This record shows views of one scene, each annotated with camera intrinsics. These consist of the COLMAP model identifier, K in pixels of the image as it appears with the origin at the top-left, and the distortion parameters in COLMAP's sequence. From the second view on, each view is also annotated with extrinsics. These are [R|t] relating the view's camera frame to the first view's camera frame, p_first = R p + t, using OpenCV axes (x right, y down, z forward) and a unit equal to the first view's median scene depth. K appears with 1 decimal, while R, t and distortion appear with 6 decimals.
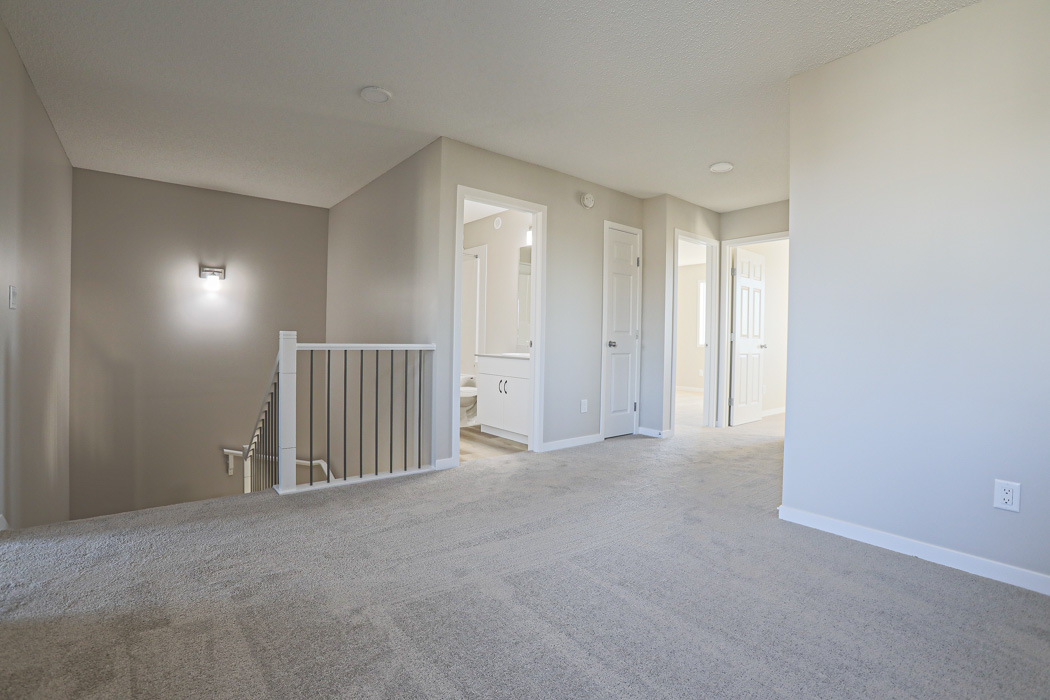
lens RADIAL K [[479.6, 0, 515.8], [0, 479.6, 342.5], [0, 0, 1]] dist [-0.081599, 0.033616]
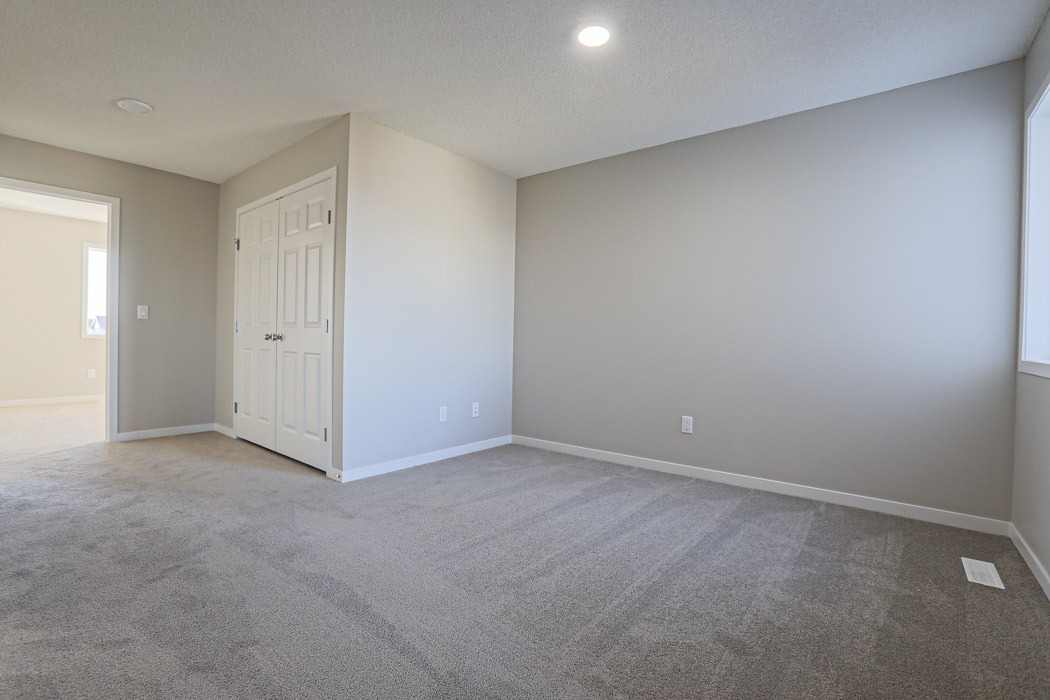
lens RADIAL K [[479.6, 0, 515.8], [0, 479.6, 342.5], [0, 0, 1]] dist [-0.081599, 0.033616]
pose [[-0.227242, -0.026279, 0.973484, -0.644666], [-0.017446, 0.999585, 0.022911, -0.014416], [-0.973682, -0.011777, -0.227607, 0.785467]]
